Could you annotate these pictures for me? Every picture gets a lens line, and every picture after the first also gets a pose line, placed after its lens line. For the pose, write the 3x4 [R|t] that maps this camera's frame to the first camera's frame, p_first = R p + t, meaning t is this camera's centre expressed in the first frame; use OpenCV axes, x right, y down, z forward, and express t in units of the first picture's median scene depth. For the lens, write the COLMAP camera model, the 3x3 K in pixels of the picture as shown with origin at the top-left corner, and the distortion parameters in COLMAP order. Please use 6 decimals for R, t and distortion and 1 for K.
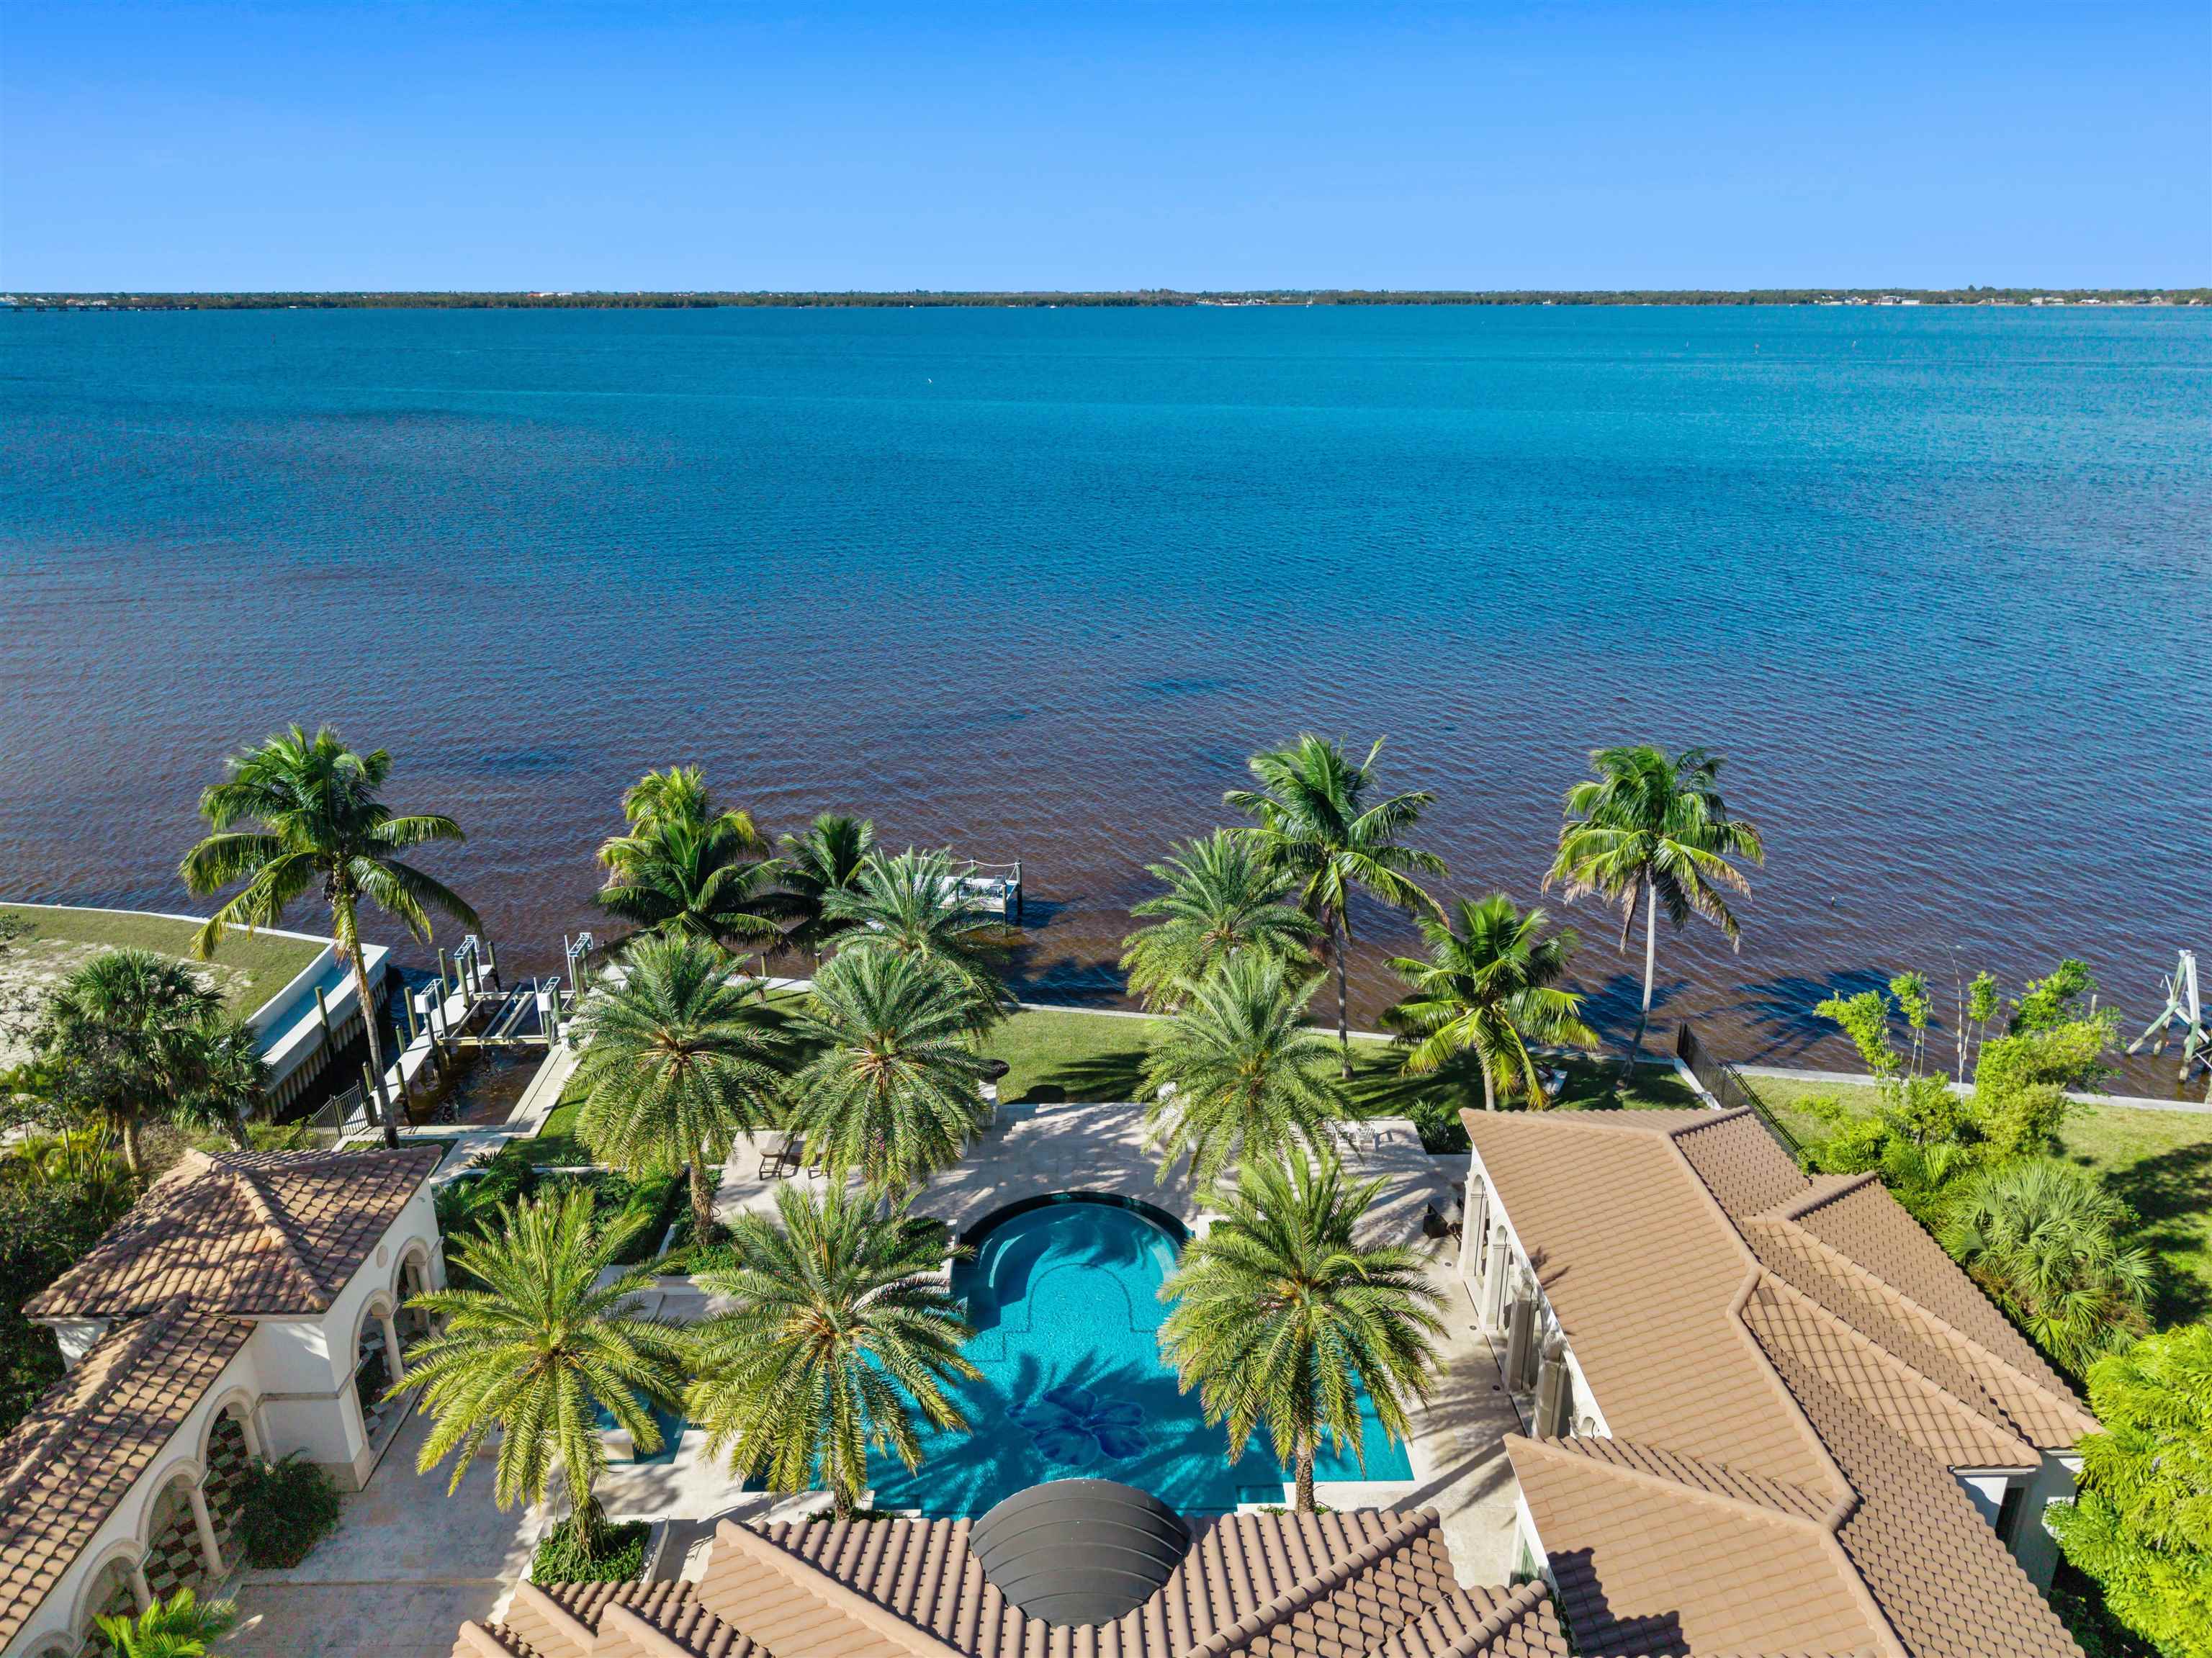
lens RADIAL K [[1477.8, 0, 1105.4], [0, 1477.8, 814.1], [0, 0, 1]] dist [0.007776, -0.011008]
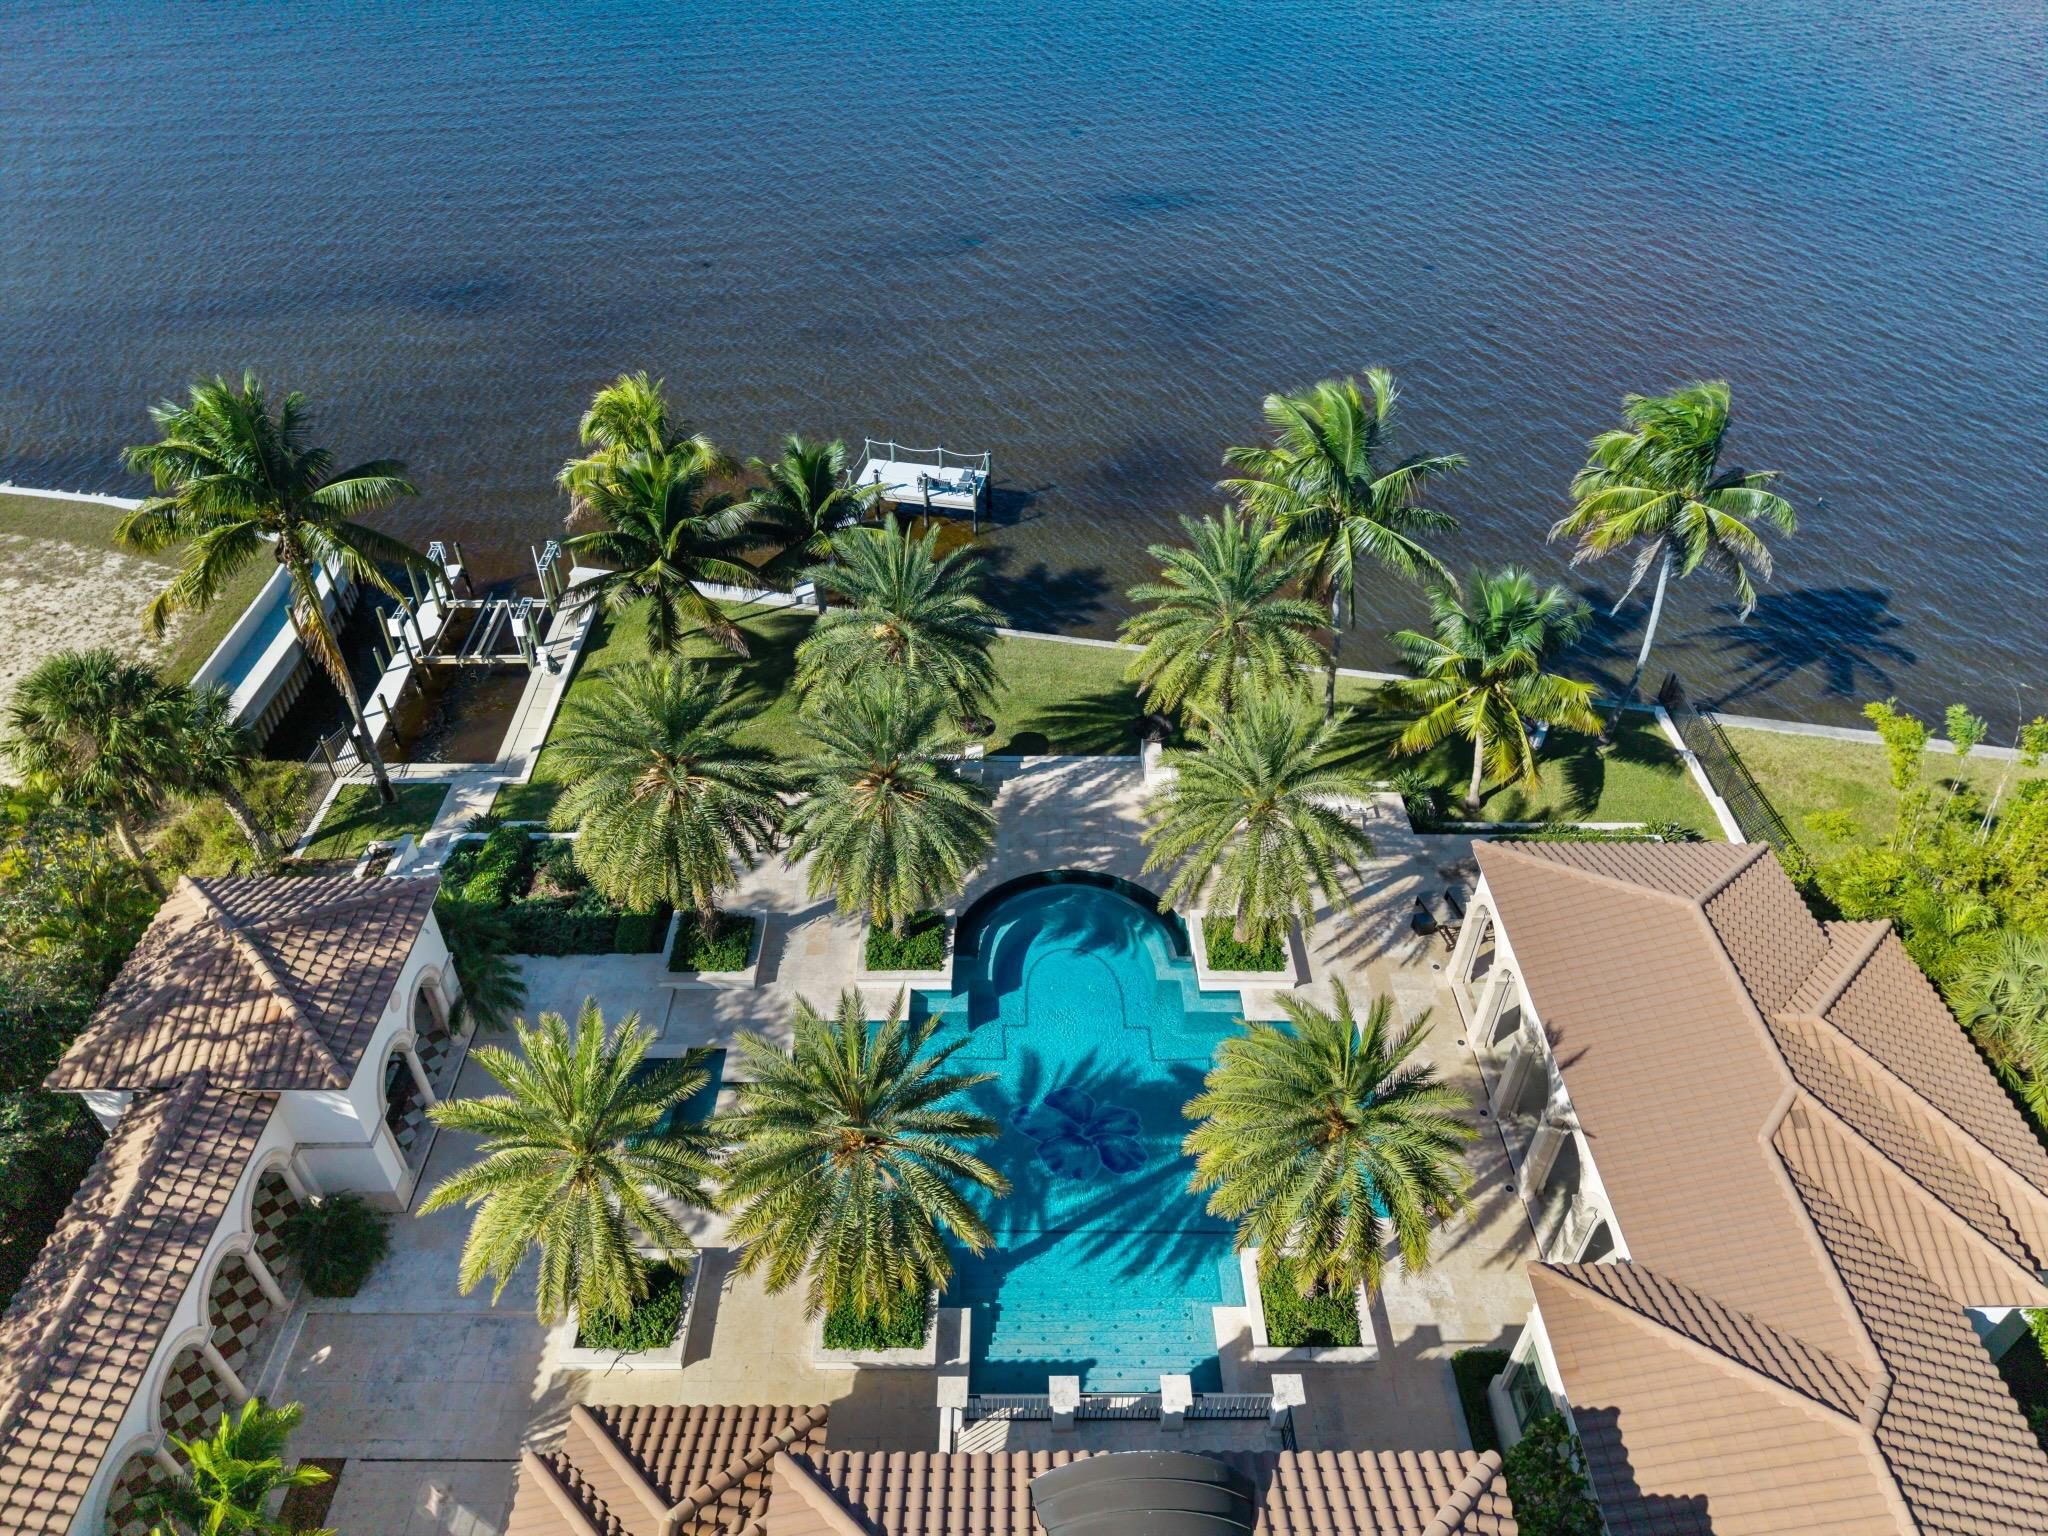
lens RADIAL K [[1368.3, 0, 1024.7], [0, 1368.3, 774.3], [0, 0, 1]] dist [0.007776, -0.011008]
pose [[0.999811, 0.019347, -0.001862, -0.057690], [-0.017529, 0.938905, 0.343731, -0.152775], [0.008399, -0.343633, 0.939066, 0.167317]]
